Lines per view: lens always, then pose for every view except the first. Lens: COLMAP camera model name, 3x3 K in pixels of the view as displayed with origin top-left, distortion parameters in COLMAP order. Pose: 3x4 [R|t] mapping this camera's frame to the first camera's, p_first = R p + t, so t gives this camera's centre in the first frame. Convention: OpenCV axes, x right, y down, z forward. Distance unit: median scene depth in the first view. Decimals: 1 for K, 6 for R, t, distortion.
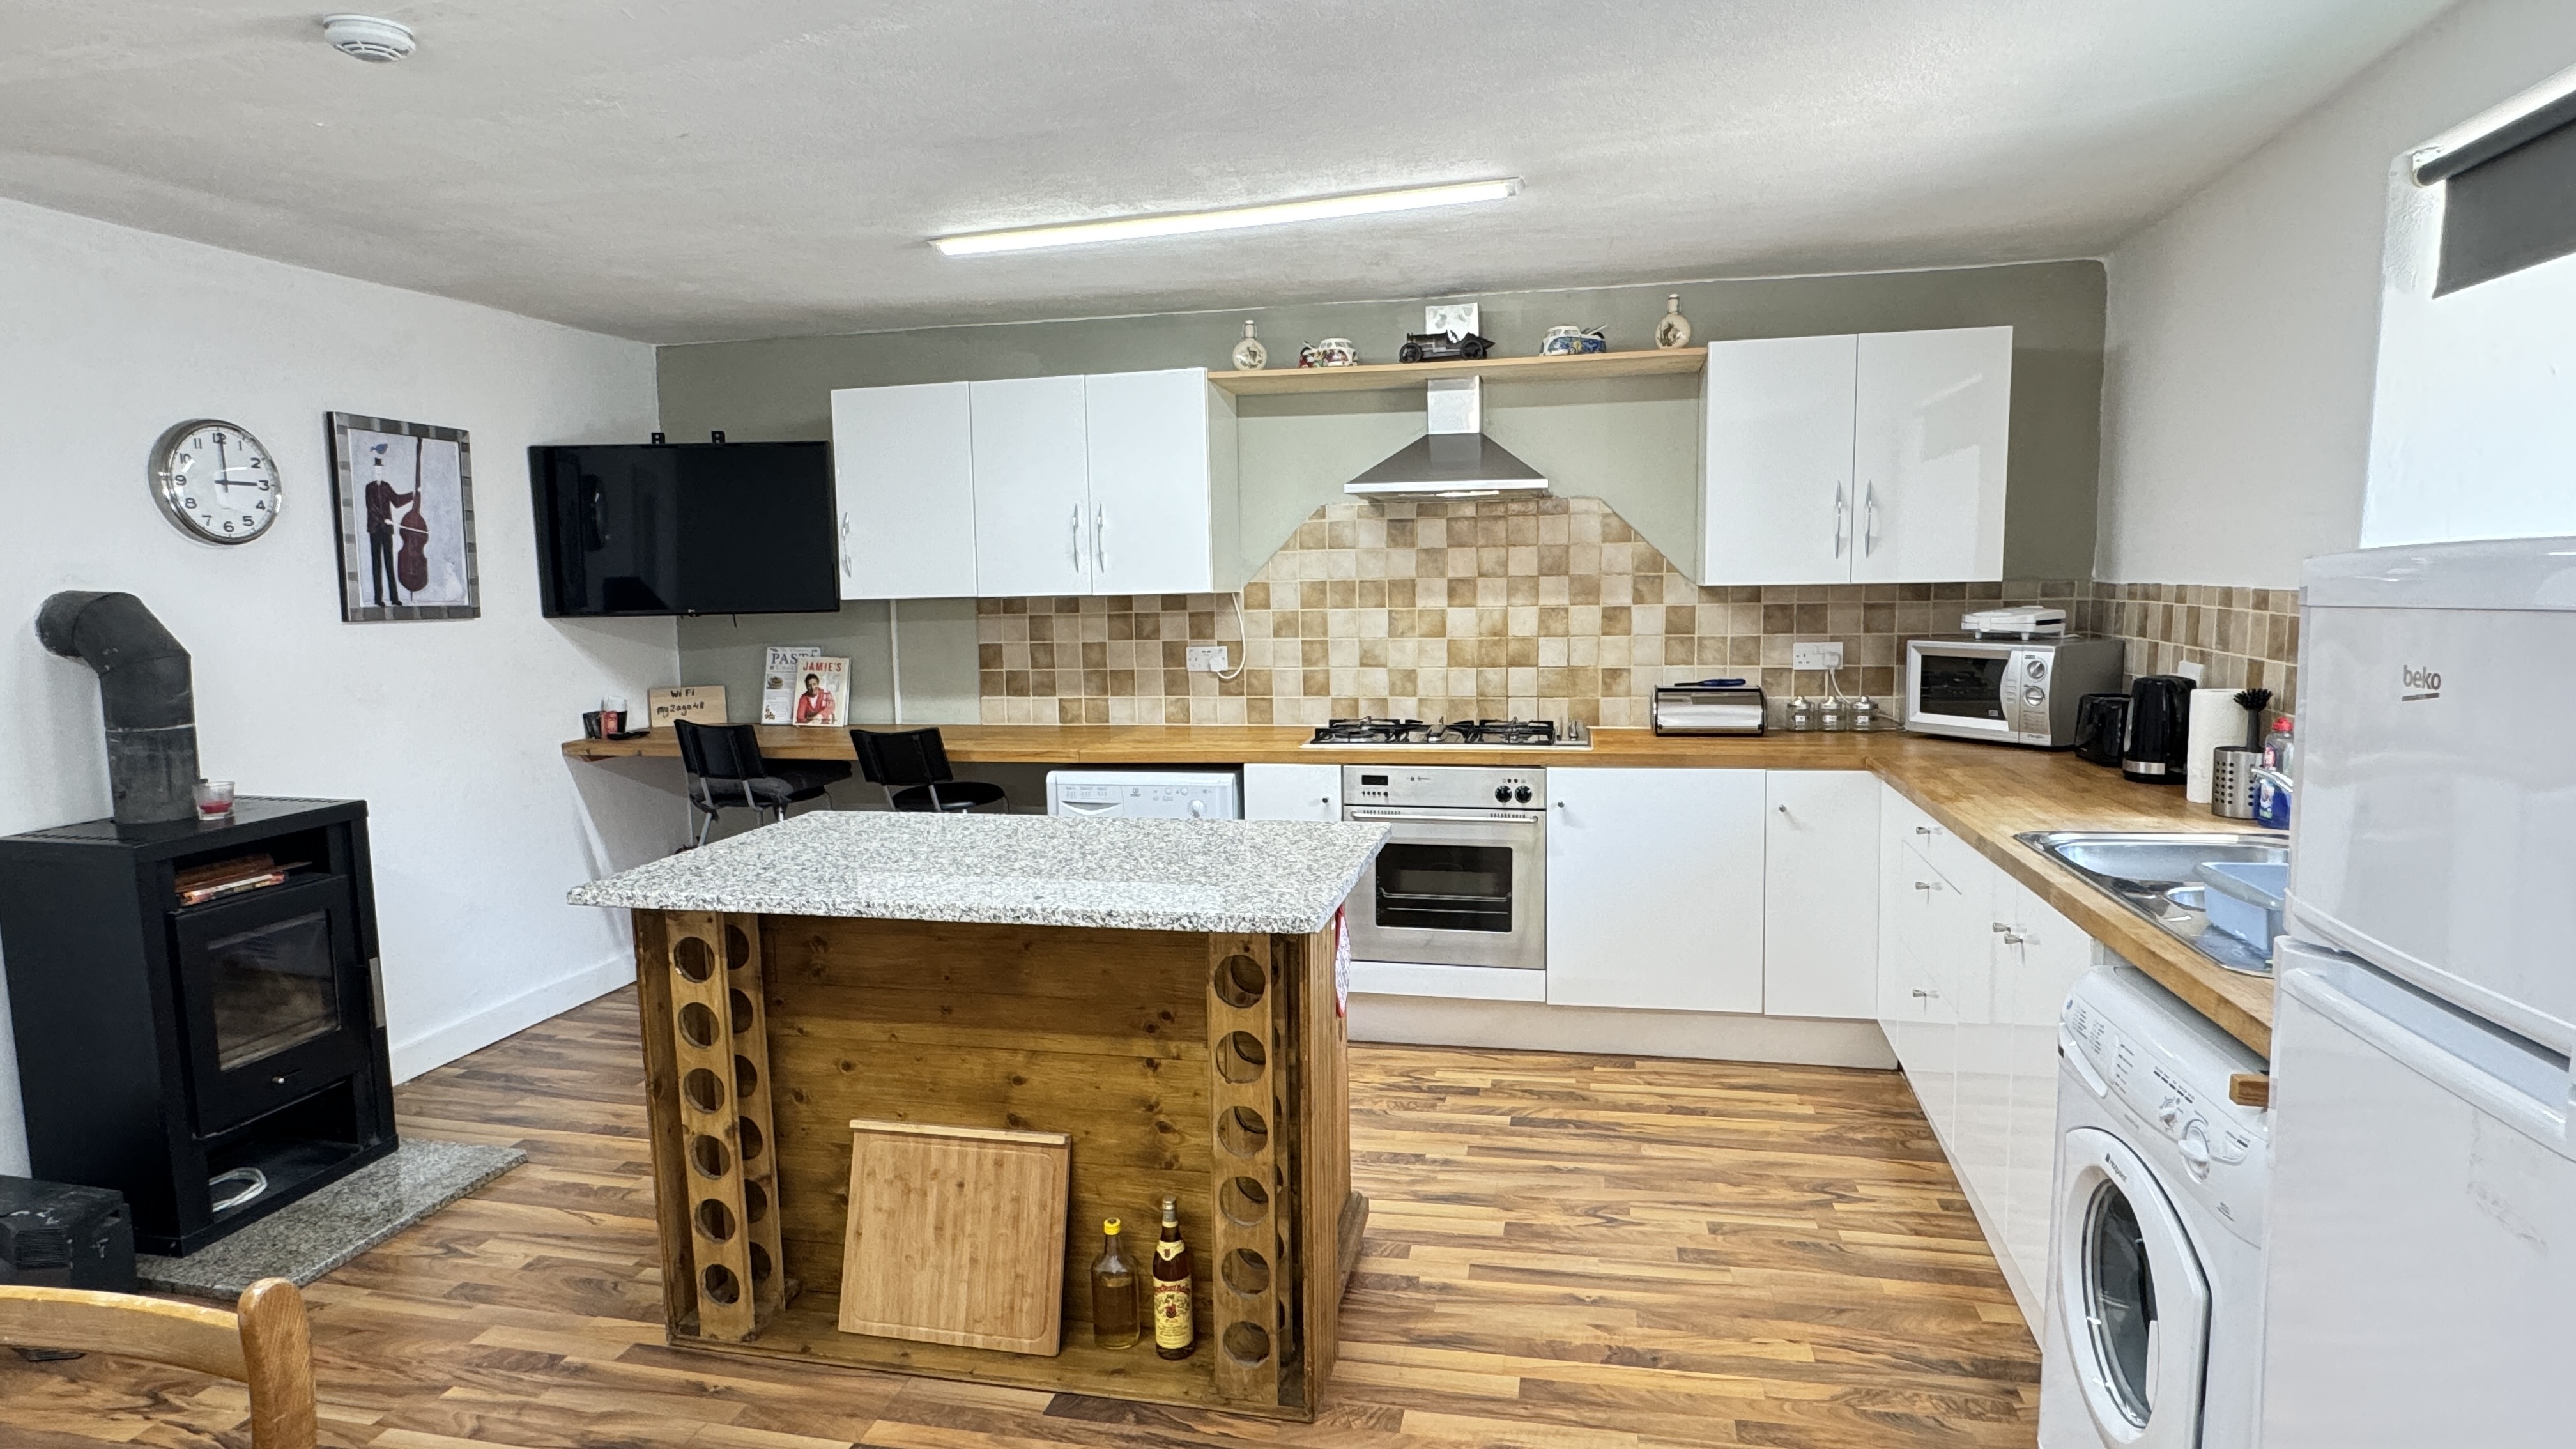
lens RADIAL K [[1352.4, 0, 1288.0], [0, 1352.4, 724.5], [0, 0, 1]] dist [0.001004, 0.000794]
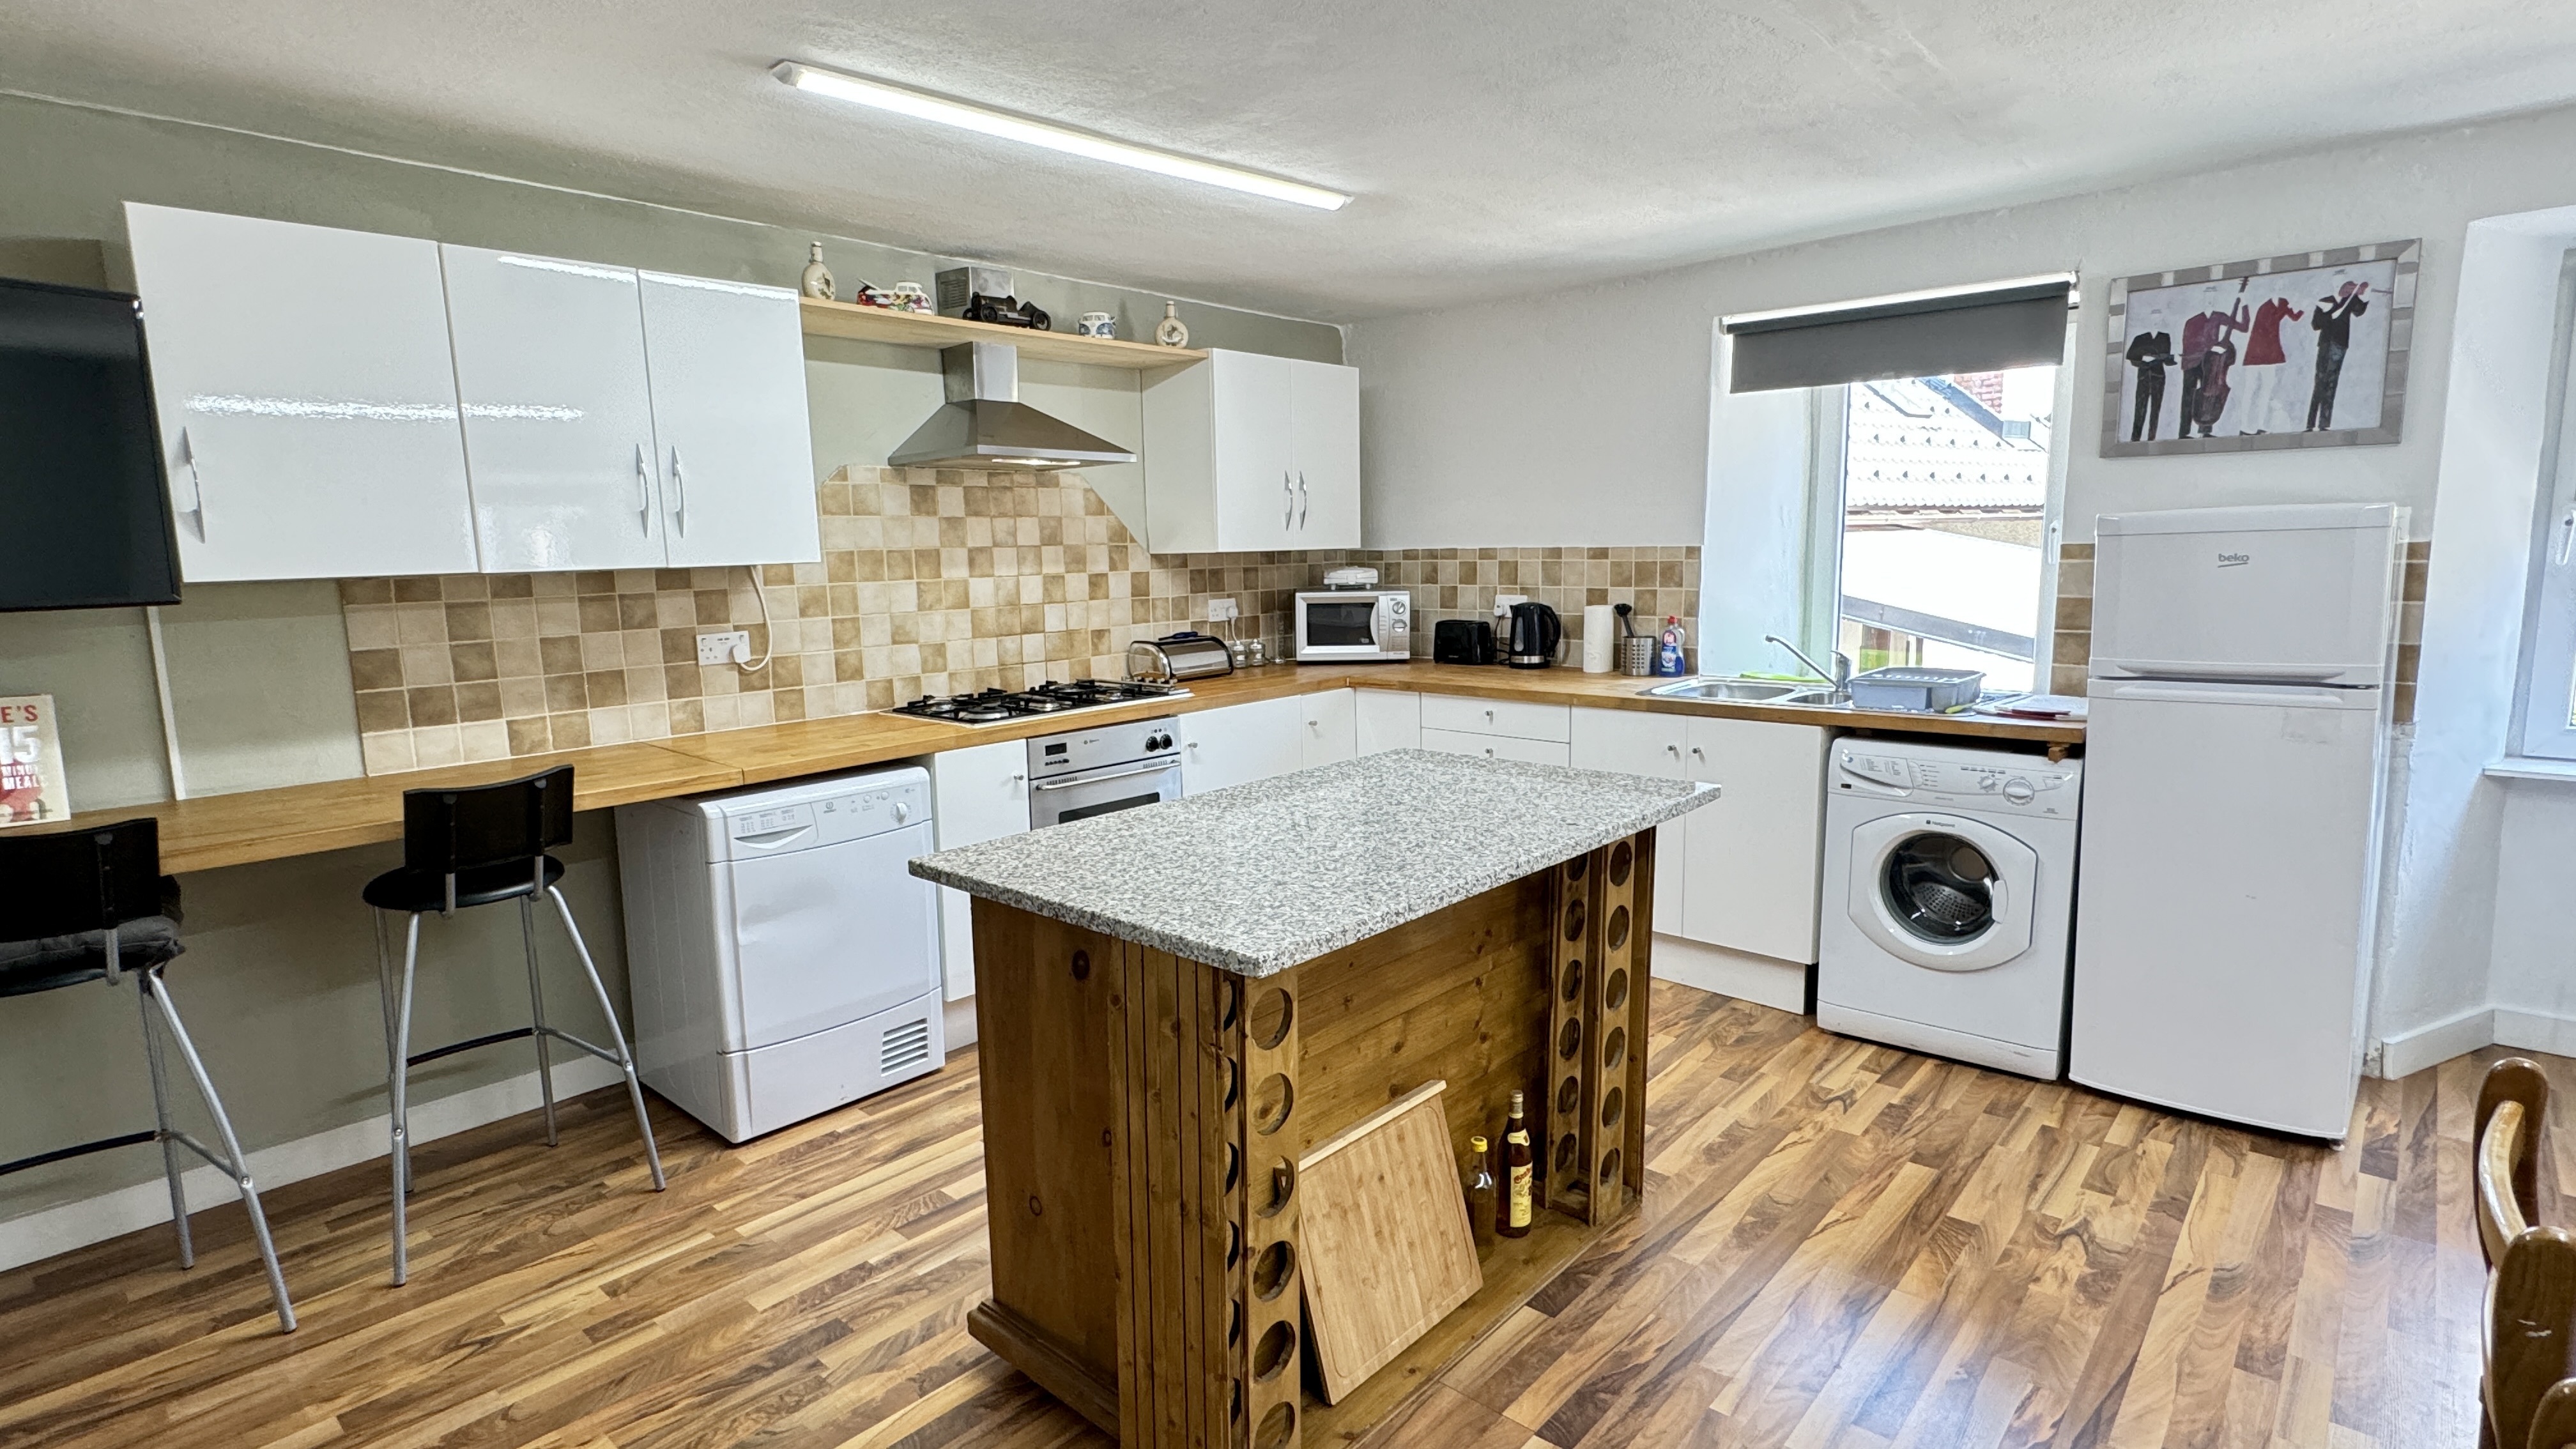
lens RADIAL K [[1267.1, 0, 1270.9], [0, 1267.1, 724.3], [0, 0, 1]] dist [0.004232, 0.000722]
pose [[0.493408, -0.116037, 0.862023, -0.592011], [0.107996, 0.991565, 0.071659, -0.023813], [-0.863067, 0.057738, 0.501778, 0.362579]]
